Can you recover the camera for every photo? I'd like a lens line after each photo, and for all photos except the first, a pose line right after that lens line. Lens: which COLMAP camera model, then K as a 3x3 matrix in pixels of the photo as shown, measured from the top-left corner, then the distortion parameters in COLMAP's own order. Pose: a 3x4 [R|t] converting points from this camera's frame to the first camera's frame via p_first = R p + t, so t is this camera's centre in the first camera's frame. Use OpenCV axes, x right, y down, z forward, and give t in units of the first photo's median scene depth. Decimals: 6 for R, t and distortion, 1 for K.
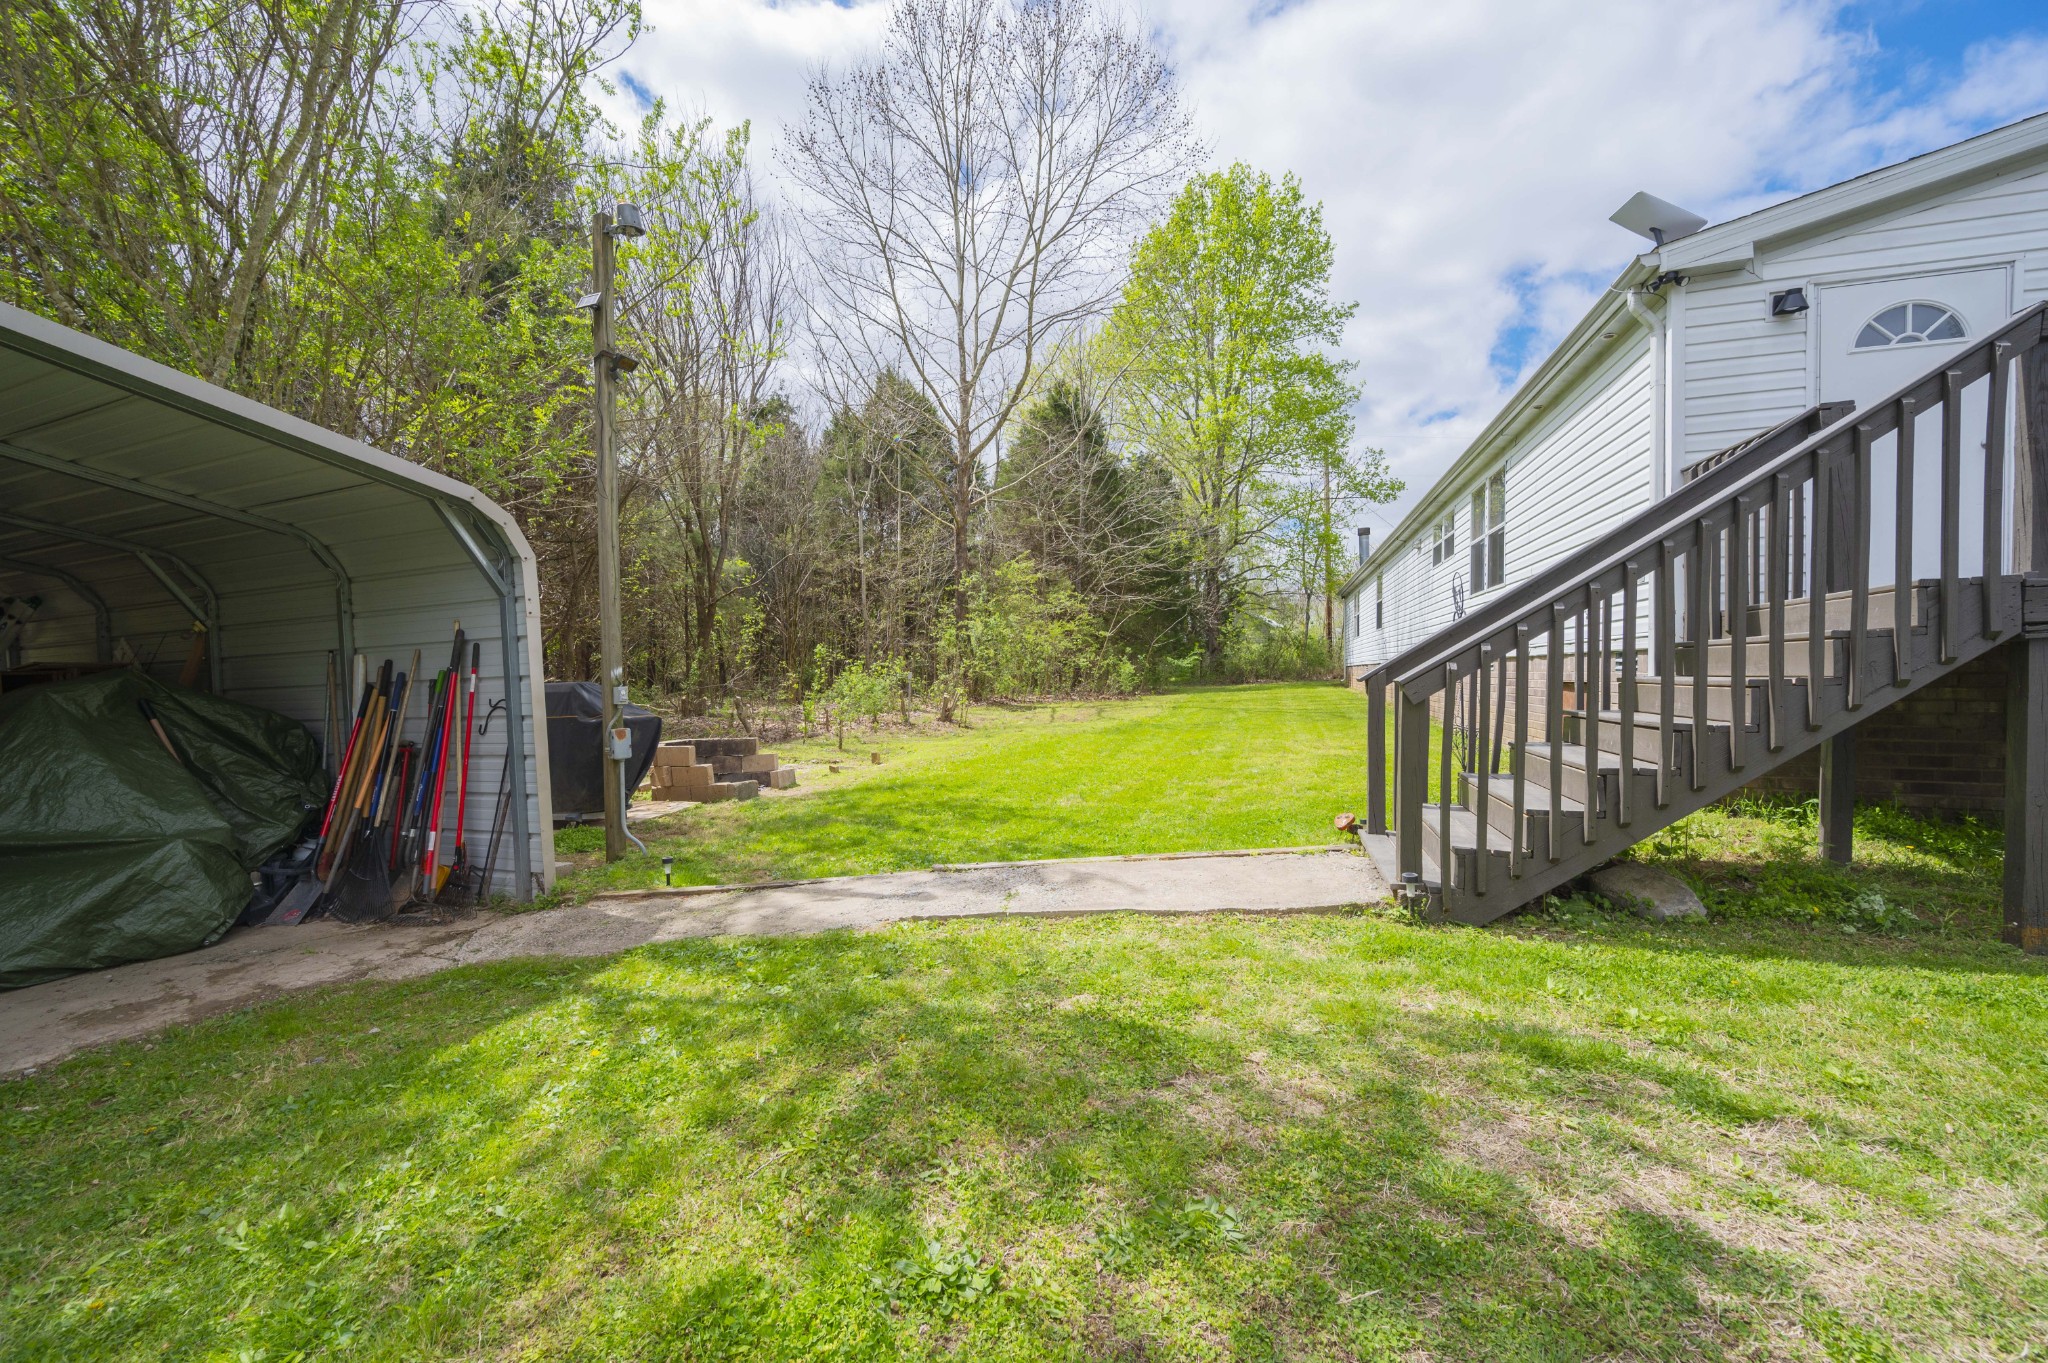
lens RADIAL K [[804.0, 0, 1018.6], [0, 804.0, 682.3], [0, 0, 1]] dist [-0.001911, -0.000079]
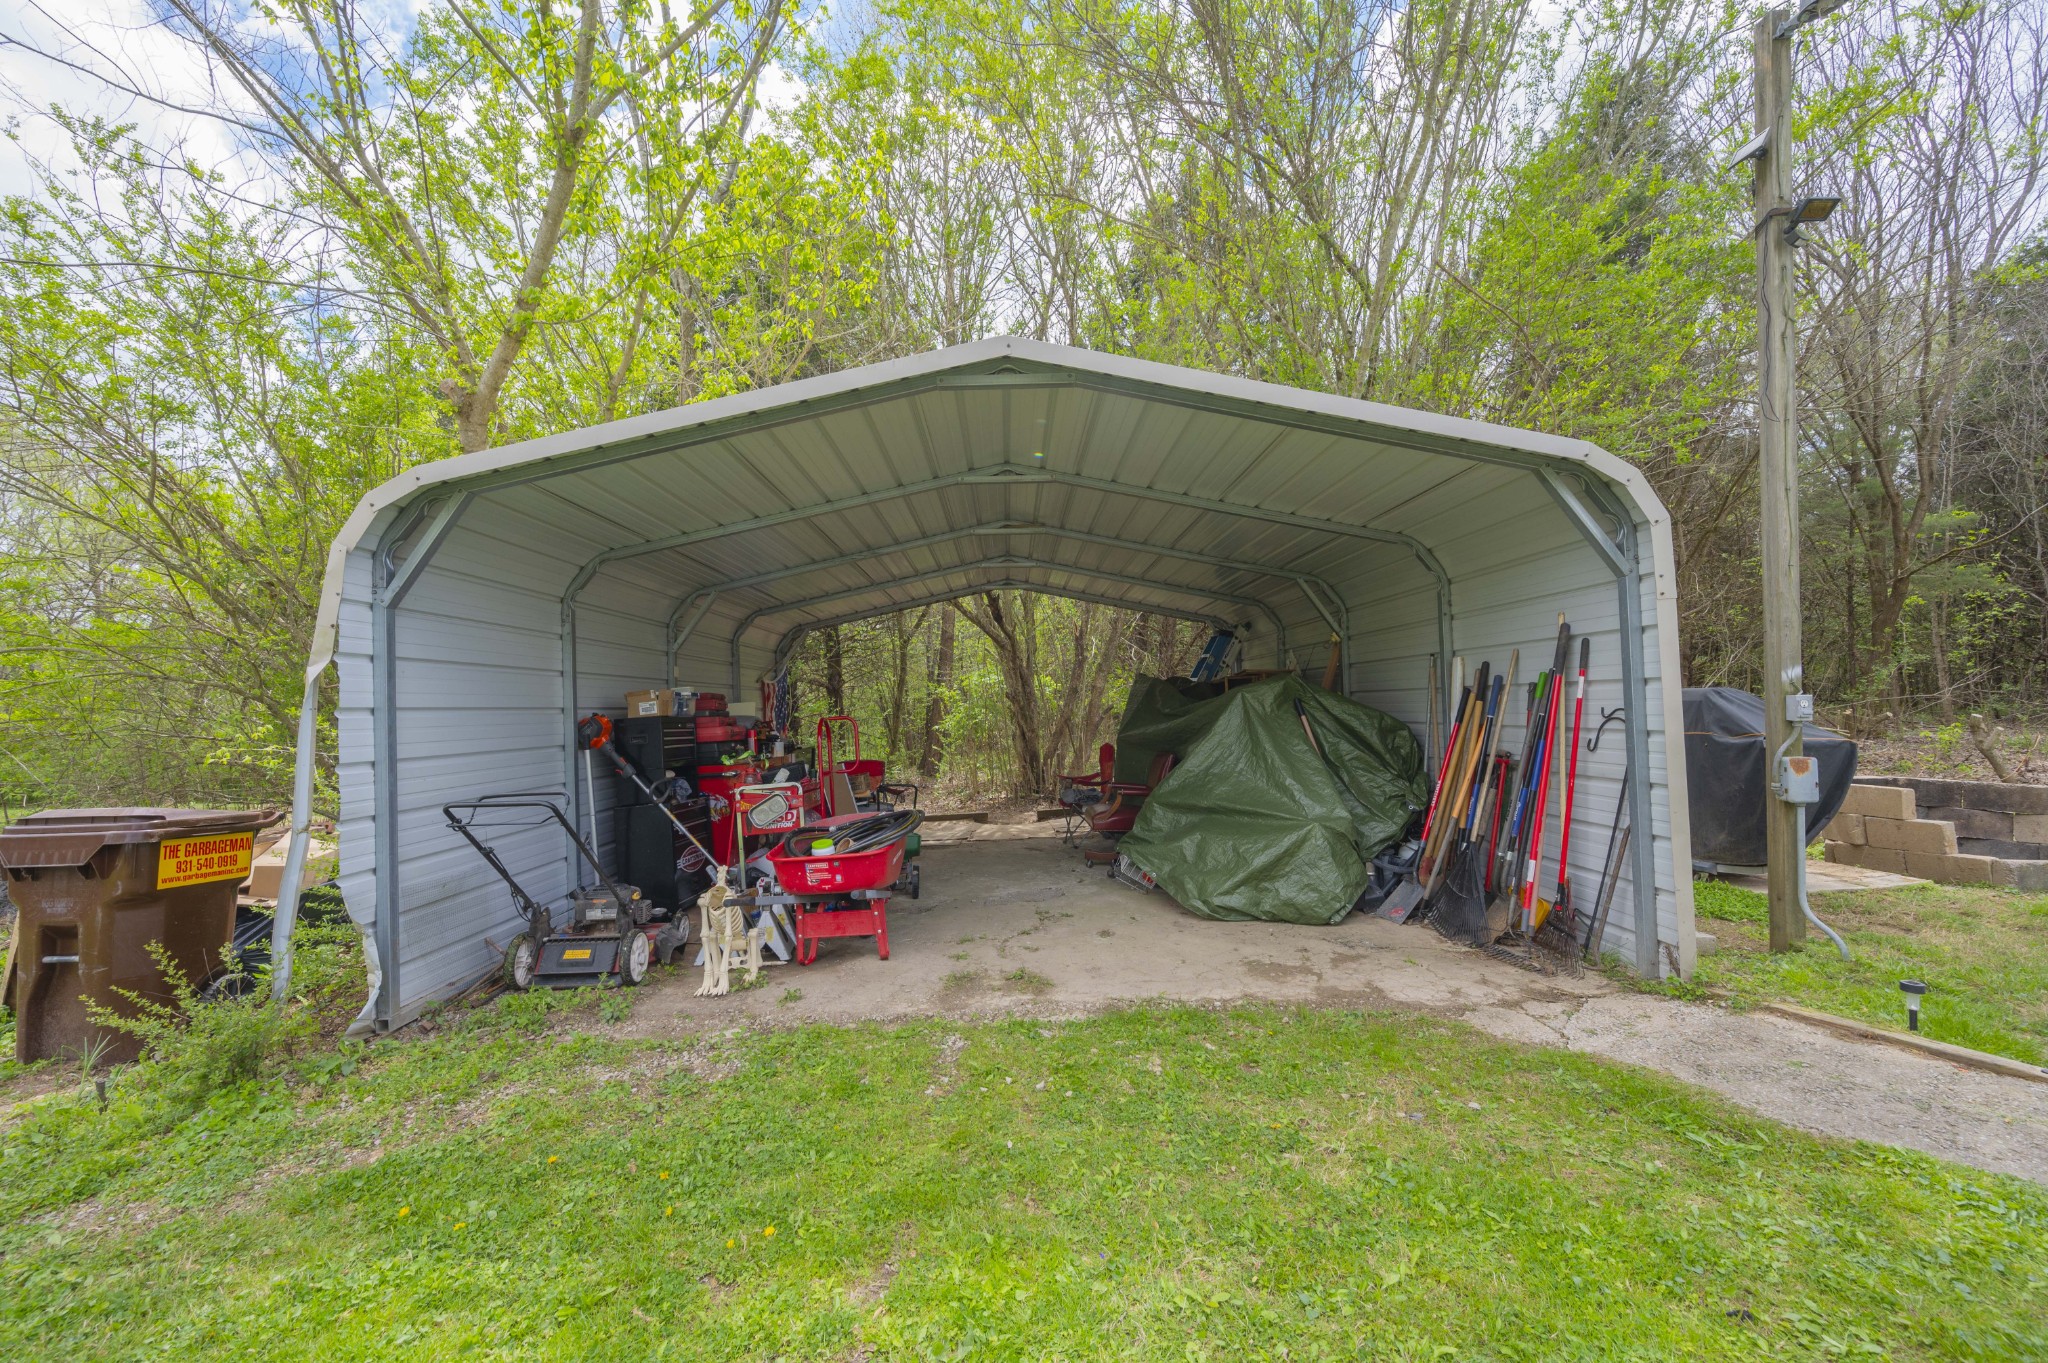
lens RADIAL K [[804.0, 0, 1018.6], [0, 804.0, 682.3], [0, 0, 1]] dist [-0.001911, -0.000079]
pose [[0.379313, 0.002140, -0.925266, -0.124047], [-0.010015, 0.999948, -0.001792, 0.002800], [0.925214, 0.009946, 0.379315, 0.141923]]
